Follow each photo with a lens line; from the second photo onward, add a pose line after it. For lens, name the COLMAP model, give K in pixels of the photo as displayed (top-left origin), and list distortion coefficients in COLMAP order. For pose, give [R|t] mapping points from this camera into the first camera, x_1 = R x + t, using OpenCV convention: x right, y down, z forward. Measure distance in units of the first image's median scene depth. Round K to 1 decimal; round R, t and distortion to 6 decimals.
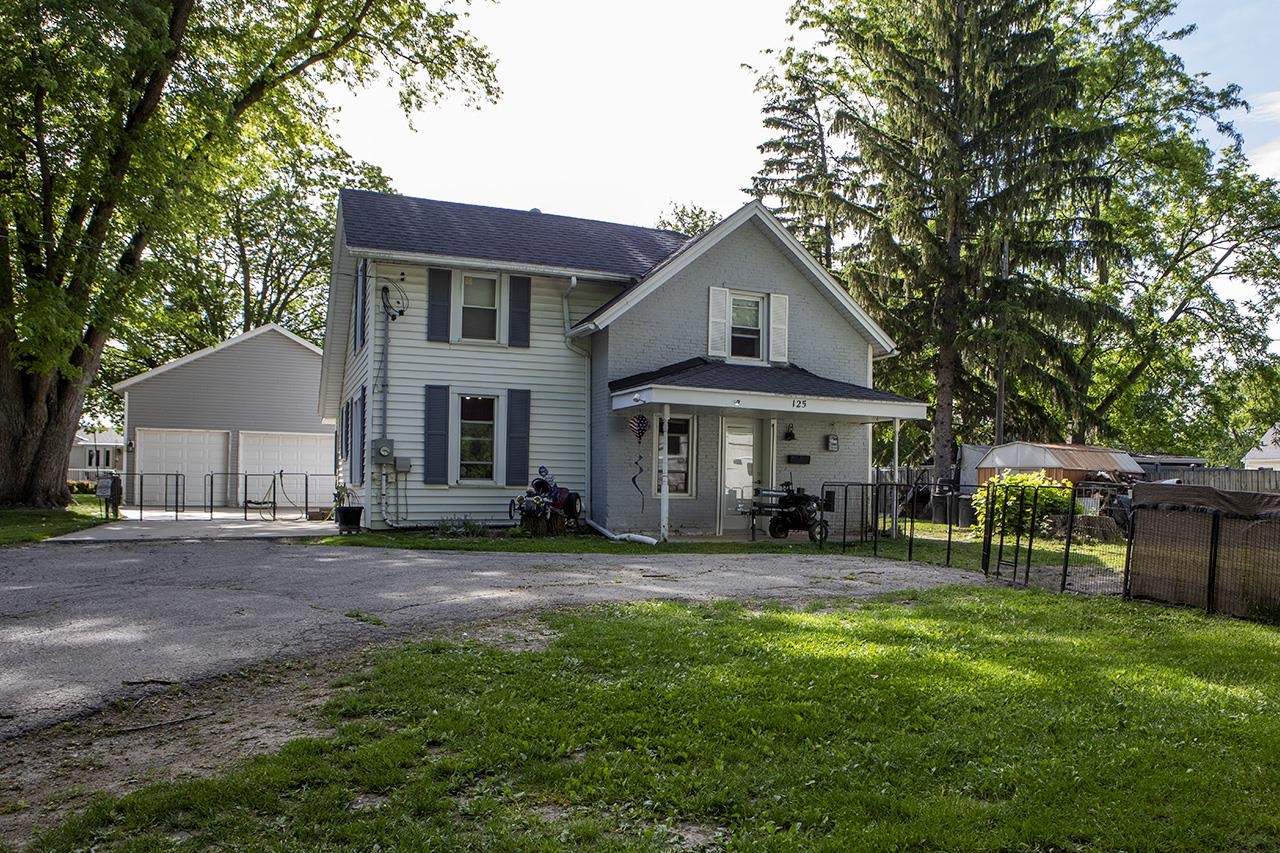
lens RADIAL K [[907.8, 0, 640.2], [0, 907.8, 512.3], [0, 0, 1]] dist [-0.083888, 0.005837]
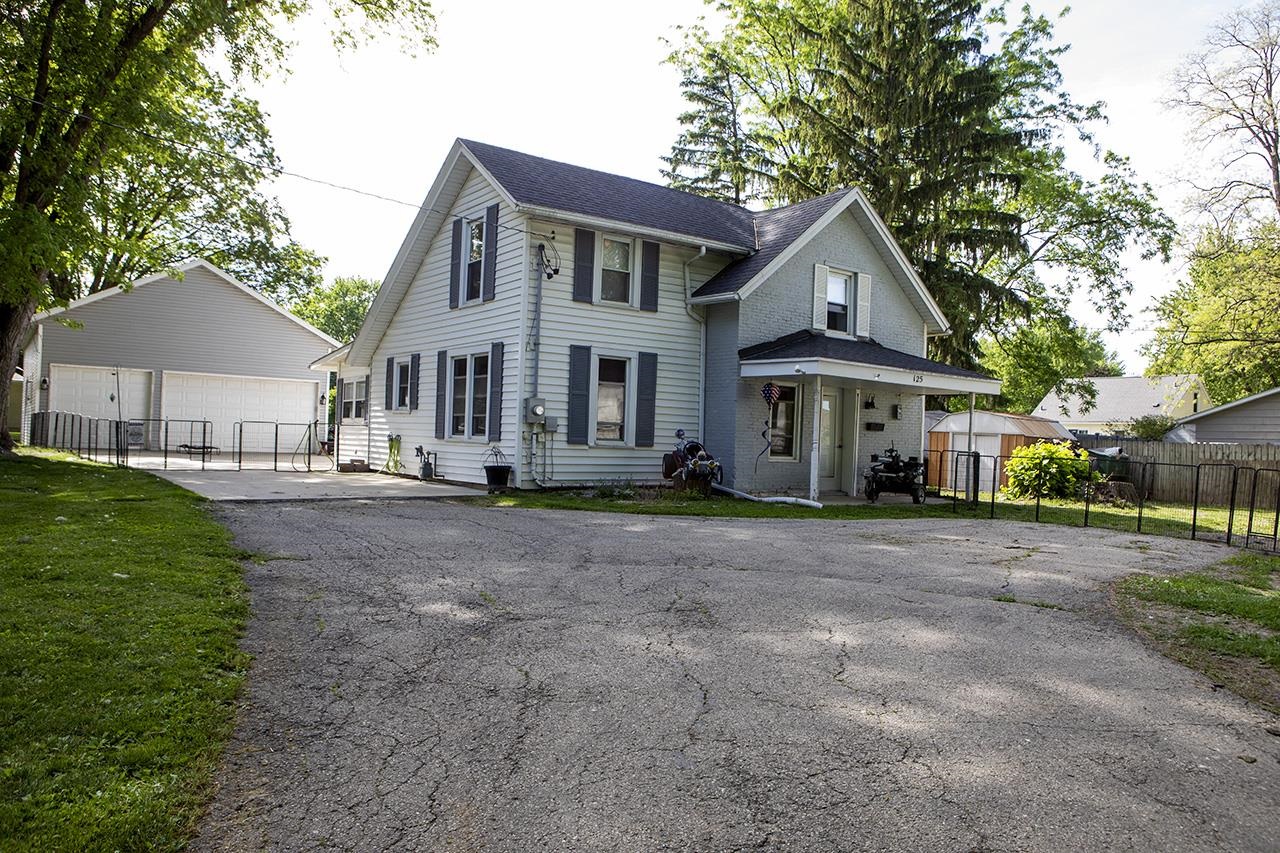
lens RADIAL K [[869.3, 0, 638.5], [0, 869.3, 462.2], [0, 0, 1]] dist [-0.078022, -0.000996]
pose [[0.980932, 0.017838, 0.193532, -0.319194], [-0.018708, 0.999821, 0.002673, -0.013804], [-0.193450, -0.006243, 0.981090, 0.037449]]
